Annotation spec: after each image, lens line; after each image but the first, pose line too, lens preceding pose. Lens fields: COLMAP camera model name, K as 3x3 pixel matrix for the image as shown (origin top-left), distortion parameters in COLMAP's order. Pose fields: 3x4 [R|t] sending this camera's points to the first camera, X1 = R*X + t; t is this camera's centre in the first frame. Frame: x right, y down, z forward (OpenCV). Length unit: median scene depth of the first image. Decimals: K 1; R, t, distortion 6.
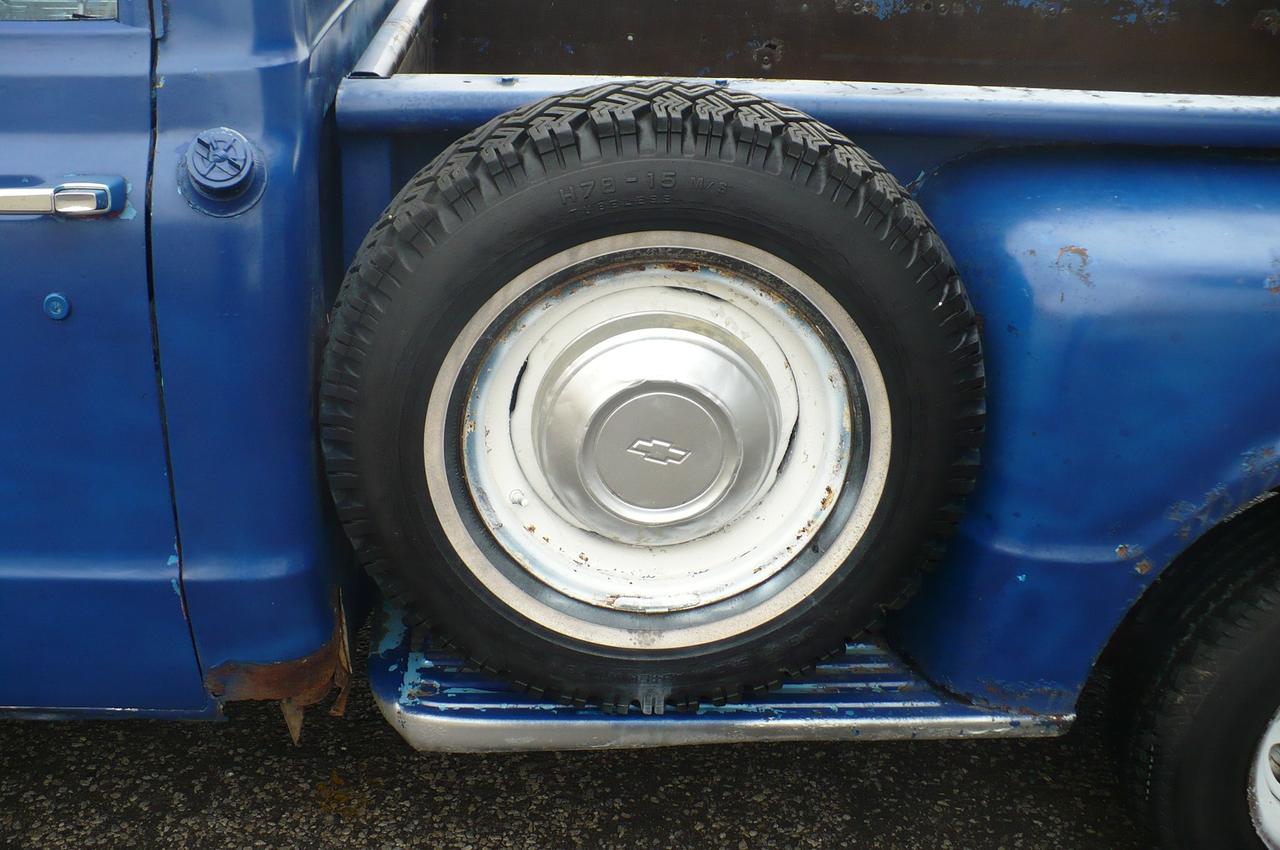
lens RADIAL K [[1425.0, 0, 641.0], [0, 1425.0, 396.1], [0, 0, 1]] dist [-0.290135, 0.441372]
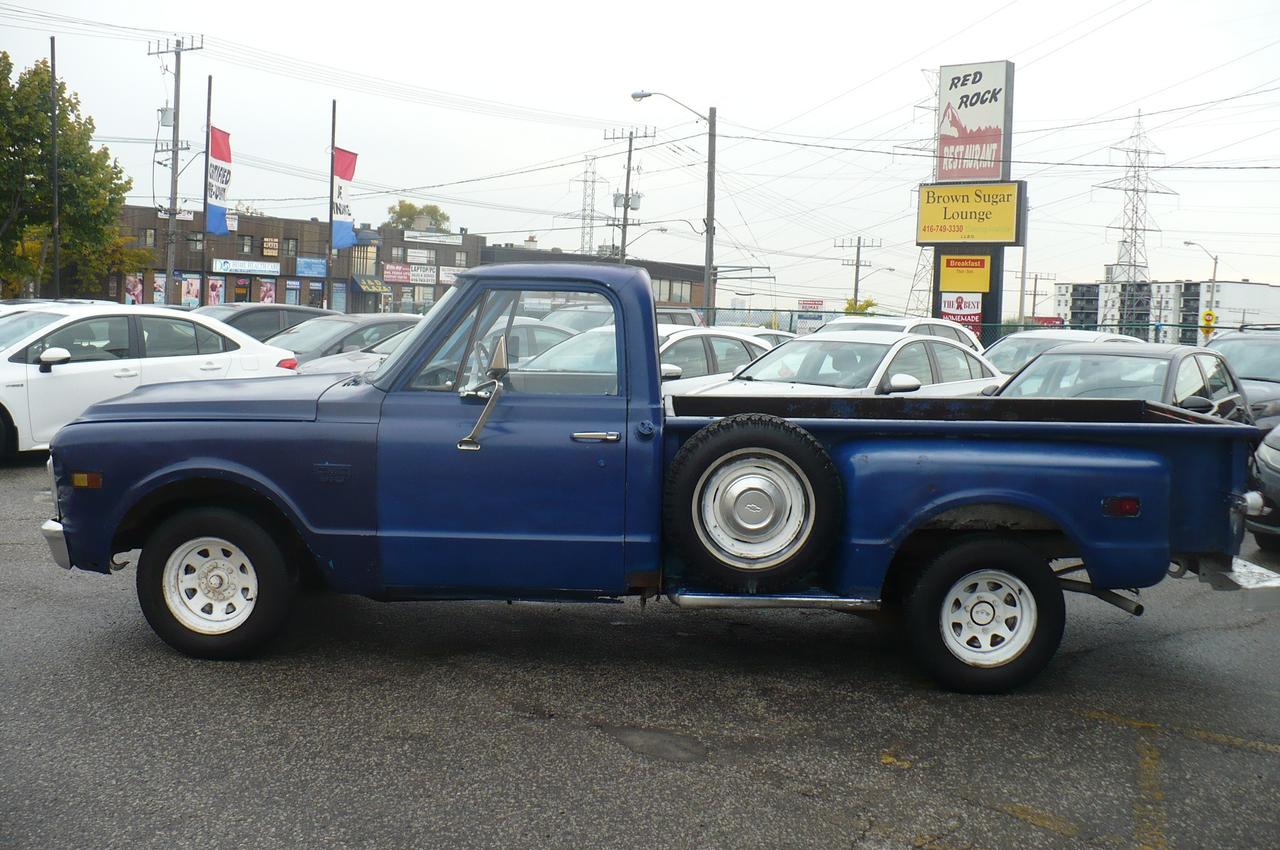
lens RADIAL K [[1413.1, 0, 618.2], [0, 1413.1, 390.6], [0, 0, 1]] dist [-0.290783, 0.476881]
pose [[0.995551, -0.008855, -0.093808, 0.007951], [-0.023802, 0.939652, -0.341303, 1.016324], [0.091169, 0.342017, 0.935261, -2.603901]]
